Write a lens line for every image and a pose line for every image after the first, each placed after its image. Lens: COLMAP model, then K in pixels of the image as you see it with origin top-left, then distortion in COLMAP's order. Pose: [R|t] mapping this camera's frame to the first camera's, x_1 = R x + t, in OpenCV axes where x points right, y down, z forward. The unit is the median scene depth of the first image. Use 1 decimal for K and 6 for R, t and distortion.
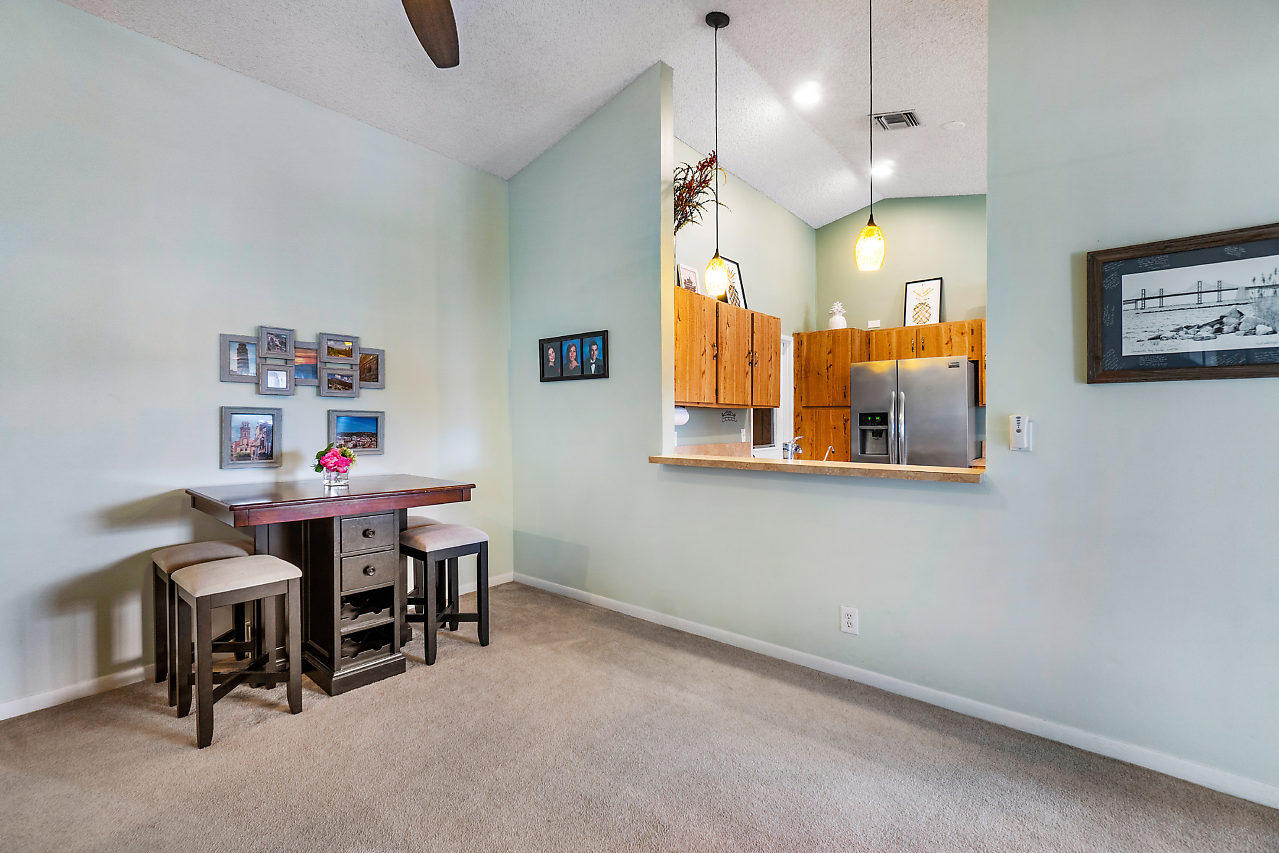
lens RADIAL K [[553.9, 0, 635.8], [0, 553.9, 430.7], [0, 0, 1]] dist [-0.005474, 0.001404]
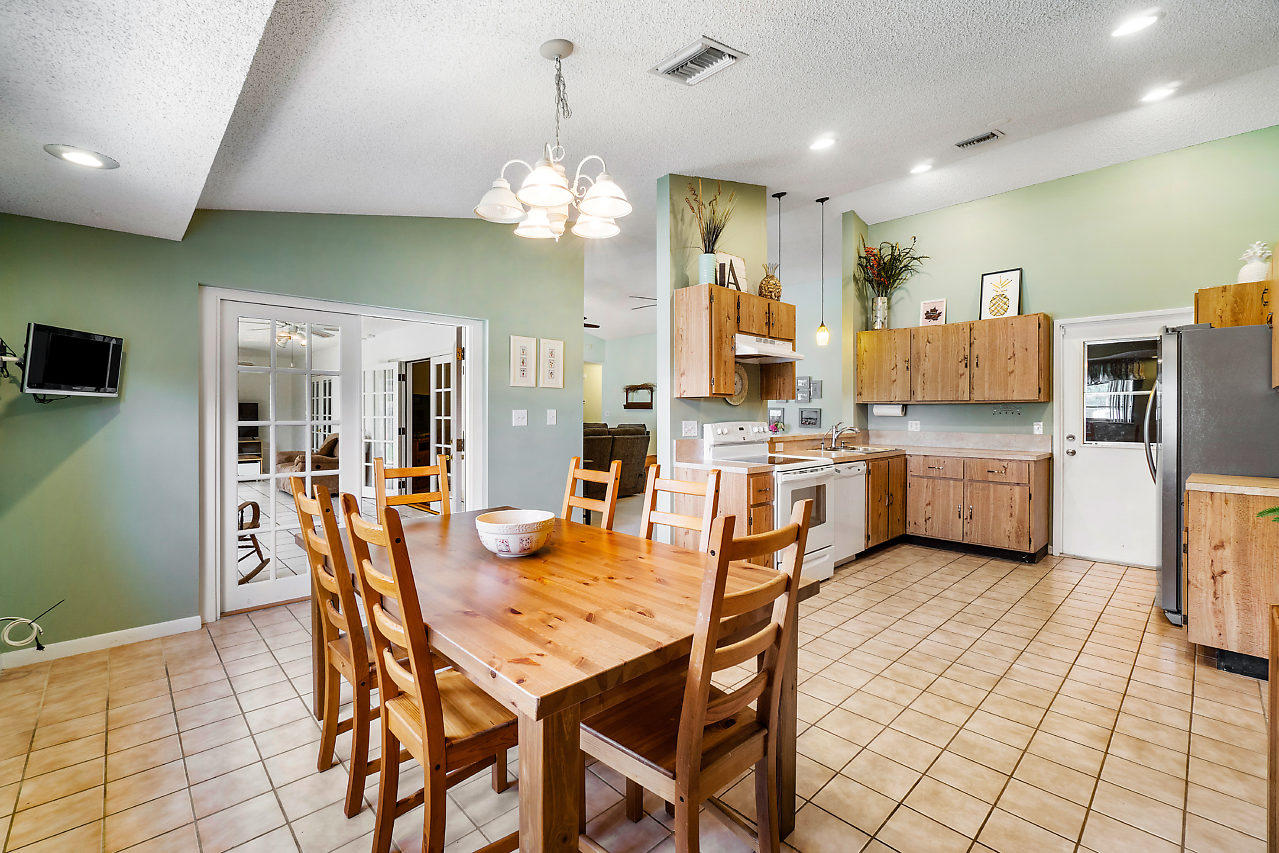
lens RADIAL K [[553.9, 0, 636.9], [0, 553.9, 414.6], [0, 0, 1]] dist [-0.005474, 0.001404]
pose [[-0.104558, 0.002717, -0.994515, 1.880560], [-0.023597, 0.999708, 0.005212, -0.005803], [0.994239, 0.024012, -0.104463, 0.524153]]
